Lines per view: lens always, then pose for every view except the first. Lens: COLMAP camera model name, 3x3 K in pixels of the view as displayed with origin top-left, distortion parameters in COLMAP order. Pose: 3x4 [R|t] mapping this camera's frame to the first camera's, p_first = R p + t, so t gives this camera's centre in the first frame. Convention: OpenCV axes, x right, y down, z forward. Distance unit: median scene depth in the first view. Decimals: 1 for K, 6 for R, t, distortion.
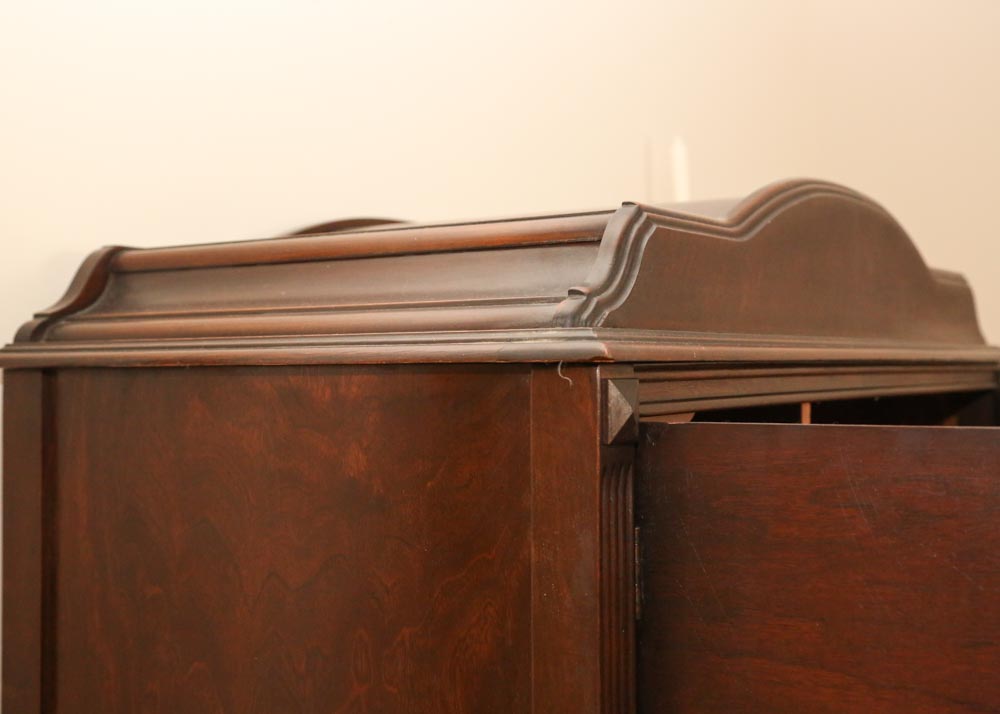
lens RADIAL K [[1337.4, 0, 500.0], [0, 1337.4, 357.0], [0, 0, 1]] dist [0.148044, 0.000599]
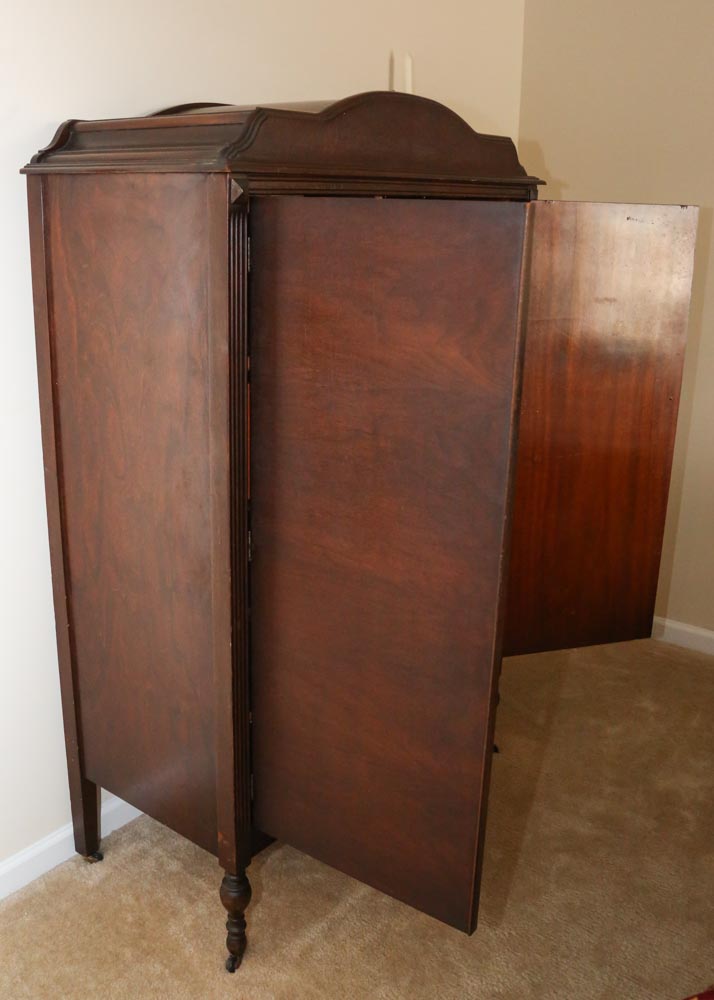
lens RADIAL K [[1035.1, 0, 357.0], [0, 1035.1, 500.0], [0, 0, 1]] dist [-0.074169, -0.001900]
pose [[0.994031, 0.055858, -0.093717, 0.413956], [-0.026949, 0.958087, 0.285208, 0.030605], [0.105720, -0.280980, 0.953873, -0.813599]]
